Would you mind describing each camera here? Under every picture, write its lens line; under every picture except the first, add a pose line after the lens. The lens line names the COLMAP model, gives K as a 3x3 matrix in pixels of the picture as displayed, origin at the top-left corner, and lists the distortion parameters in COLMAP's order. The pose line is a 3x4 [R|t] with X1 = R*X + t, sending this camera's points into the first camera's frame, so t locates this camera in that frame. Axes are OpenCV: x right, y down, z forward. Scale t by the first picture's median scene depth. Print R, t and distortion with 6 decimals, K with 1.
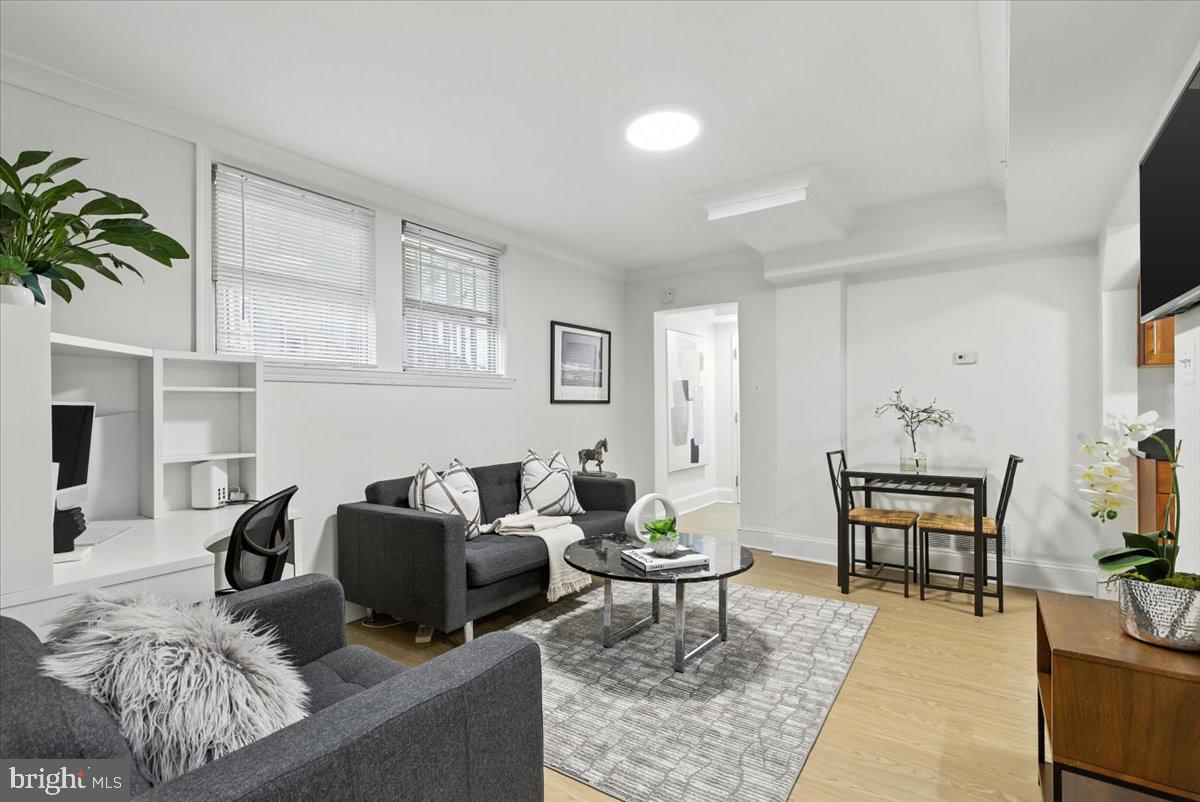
lens RADIAL K [[557.9, 0, 600.0], [0, 557.9, 401.0], [0, 0, 1]] dist [0.000996, 0.000141]
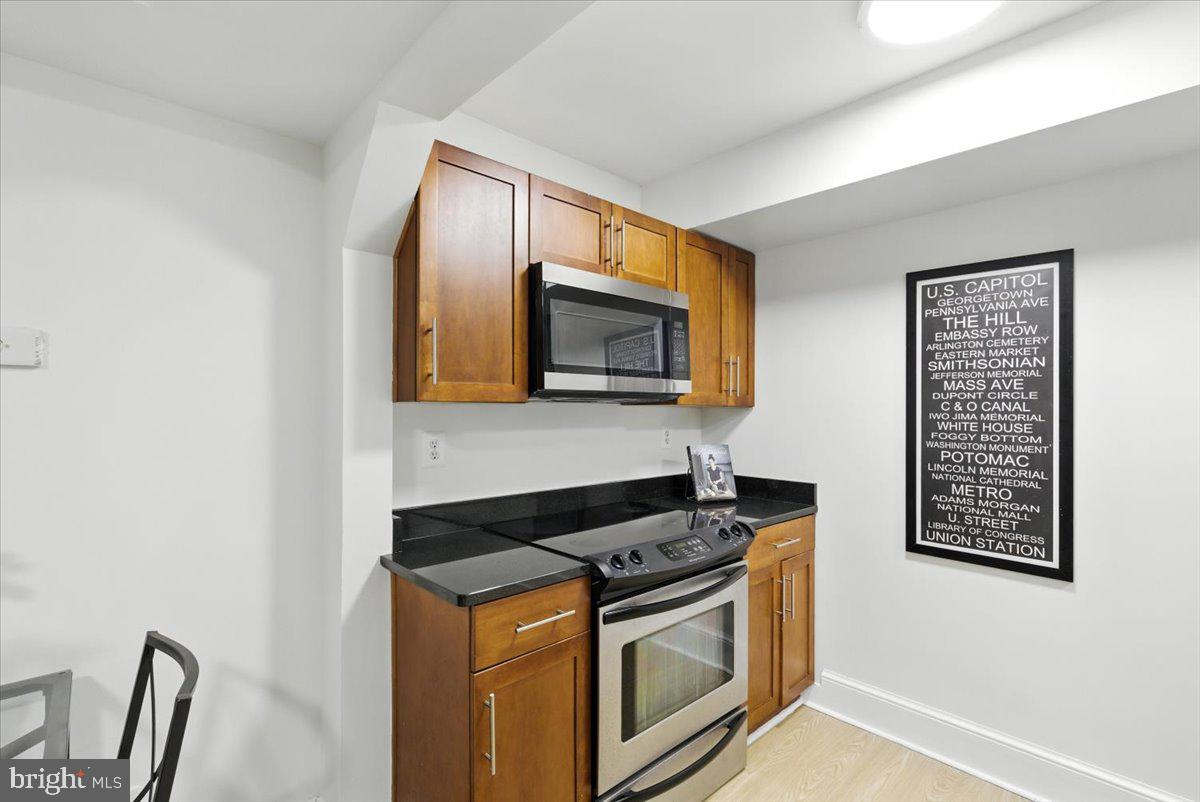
lens RADIAL K [[557.9, 0, 600.0], [0, 557.9, 401.0], [0, 0, 1]] dist [0.000996, 0.000141]
pose [[0.193364, 0.010380, 0.981072, 0.464958], [-0.008719, 0.999923, -0.008861, -0.057727], [-0.981088, -0.006840, 0.193439, 0.688424]]
